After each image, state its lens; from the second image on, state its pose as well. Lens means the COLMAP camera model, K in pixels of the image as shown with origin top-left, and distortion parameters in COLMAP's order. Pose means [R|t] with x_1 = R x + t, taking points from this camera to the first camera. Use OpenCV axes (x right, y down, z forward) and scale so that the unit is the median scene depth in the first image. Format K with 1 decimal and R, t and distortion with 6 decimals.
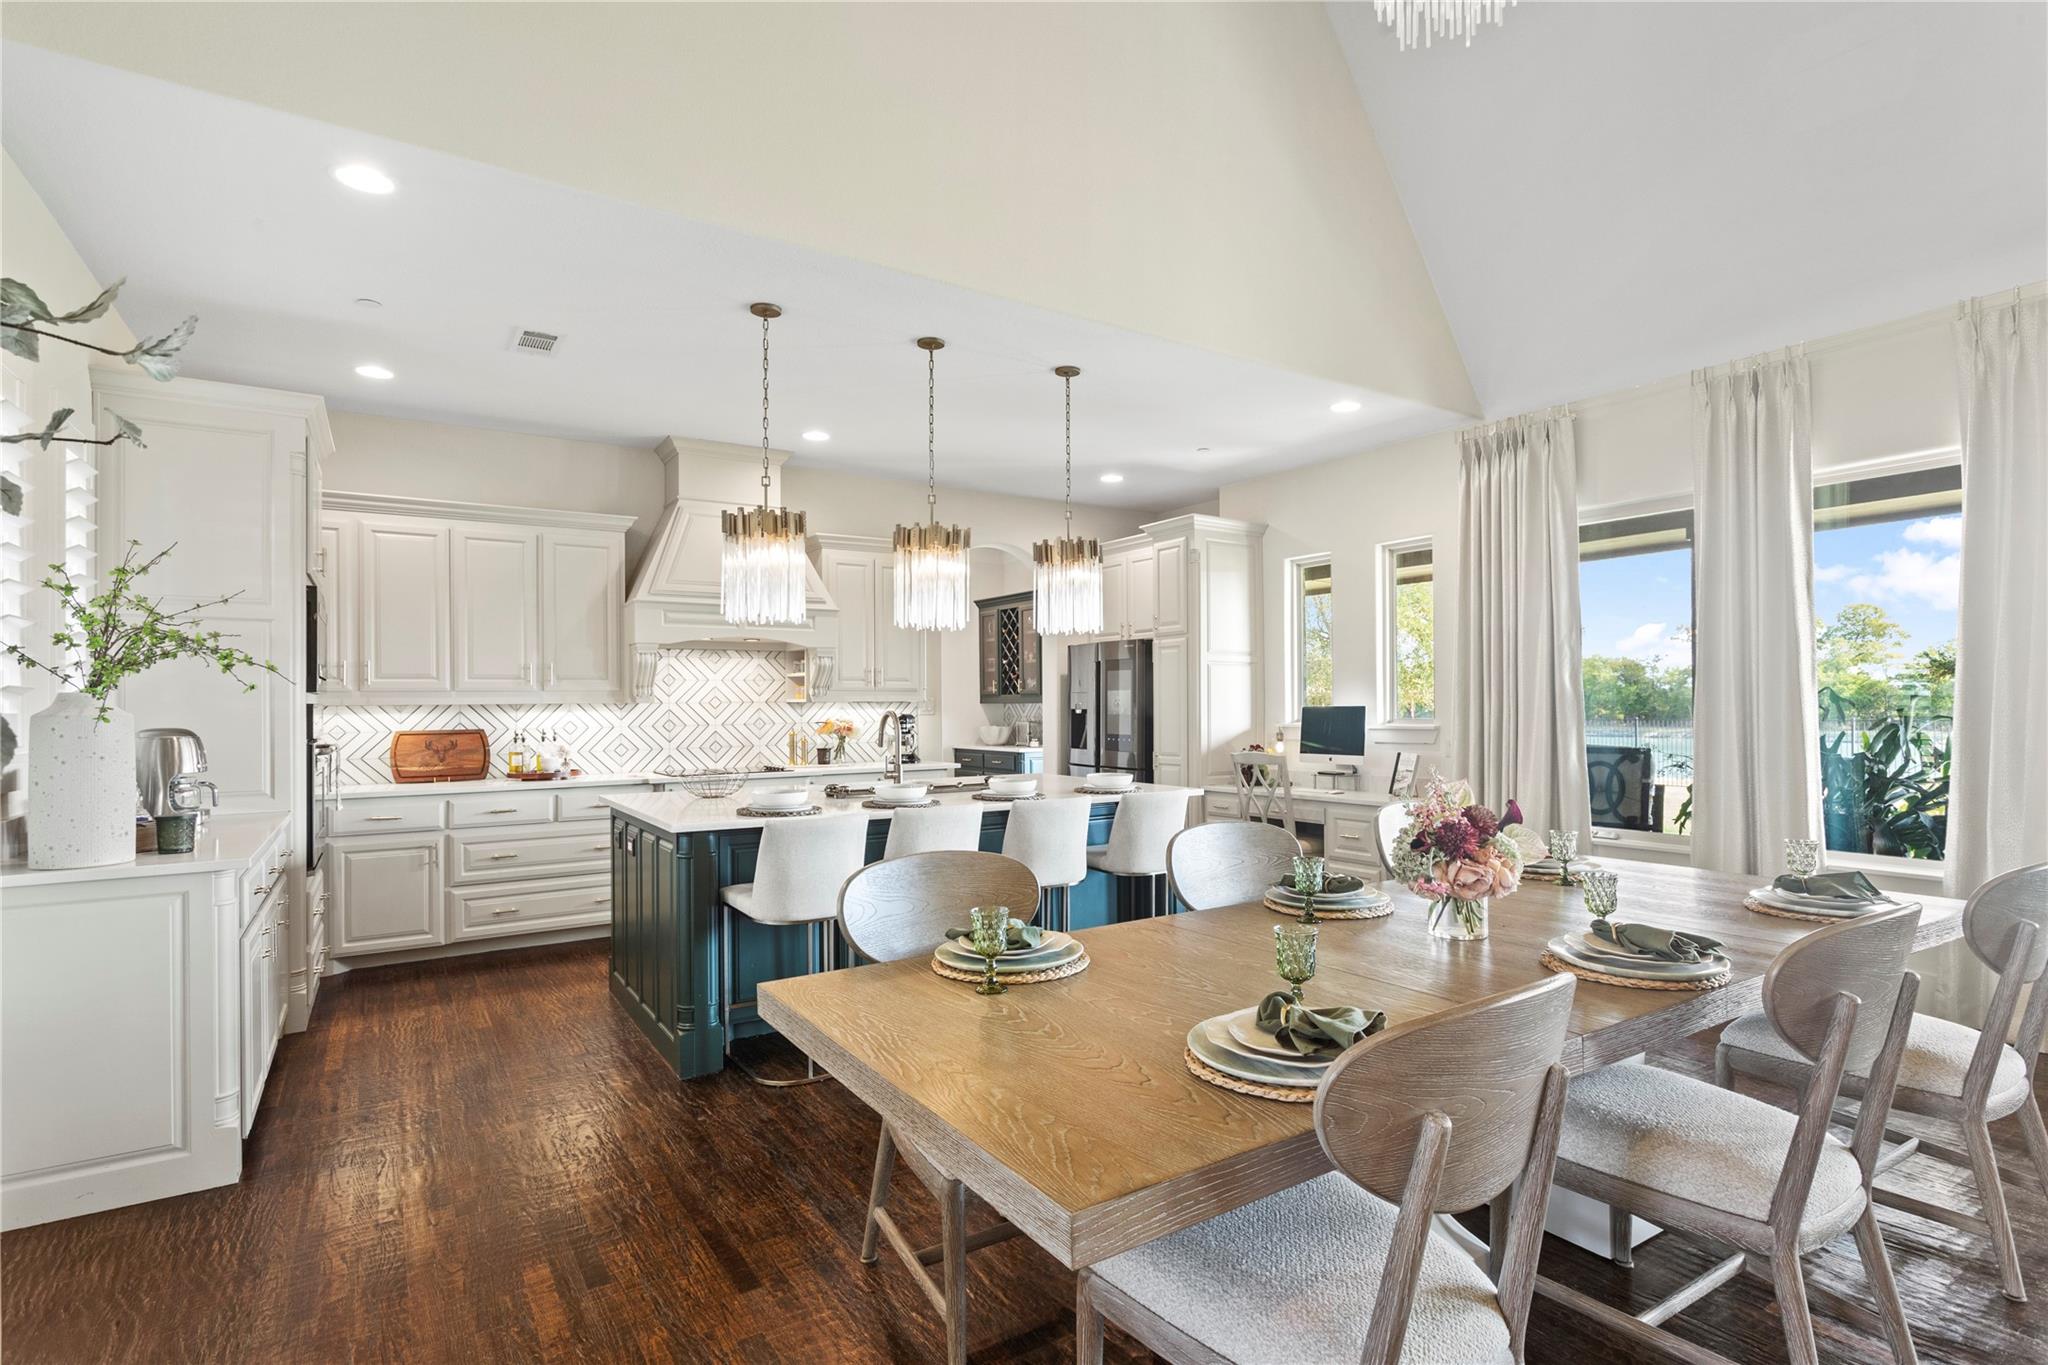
lens RADIAL K [[995.0, 0, 1012.5], [0, 995.0, 697.3], [0, 0, 1]] dist [0.003028, 0.000562]
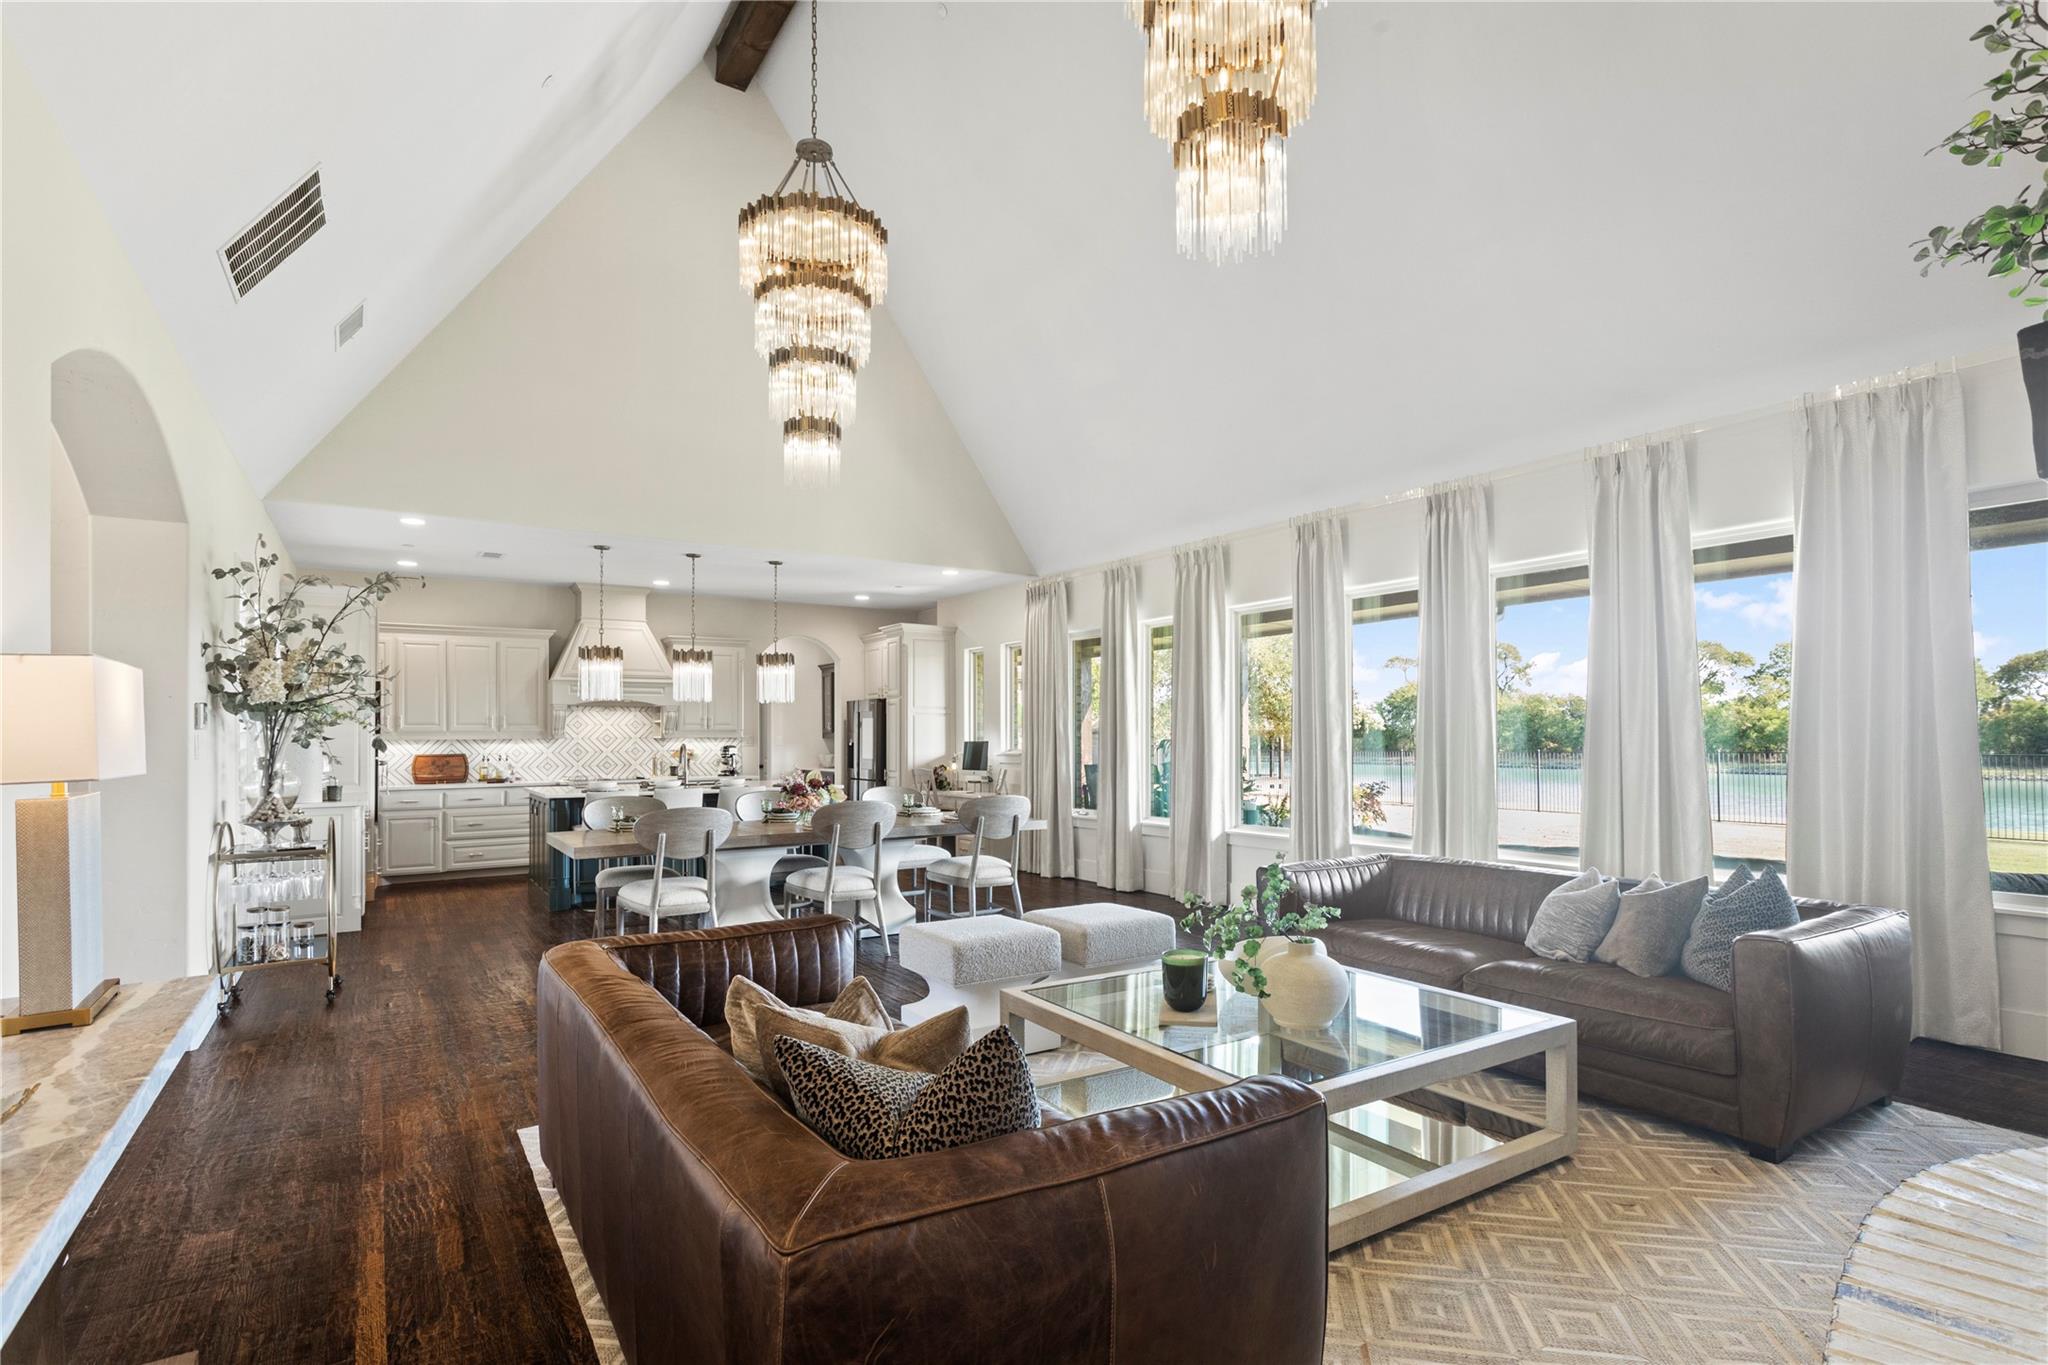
lens RADIAL K [[995.0, 0, 1011.2], [0, 995.0, 723.3], [0, 0, 1]] dist [0.003028, 0.000562]
pose [[0.999992, 0.001489, 0.003688, 0.400640], [-0.001458, 0.999963, -0.008462, -0.007329], [-0.003700, 0.008456, 0.999957, -0.715288]]
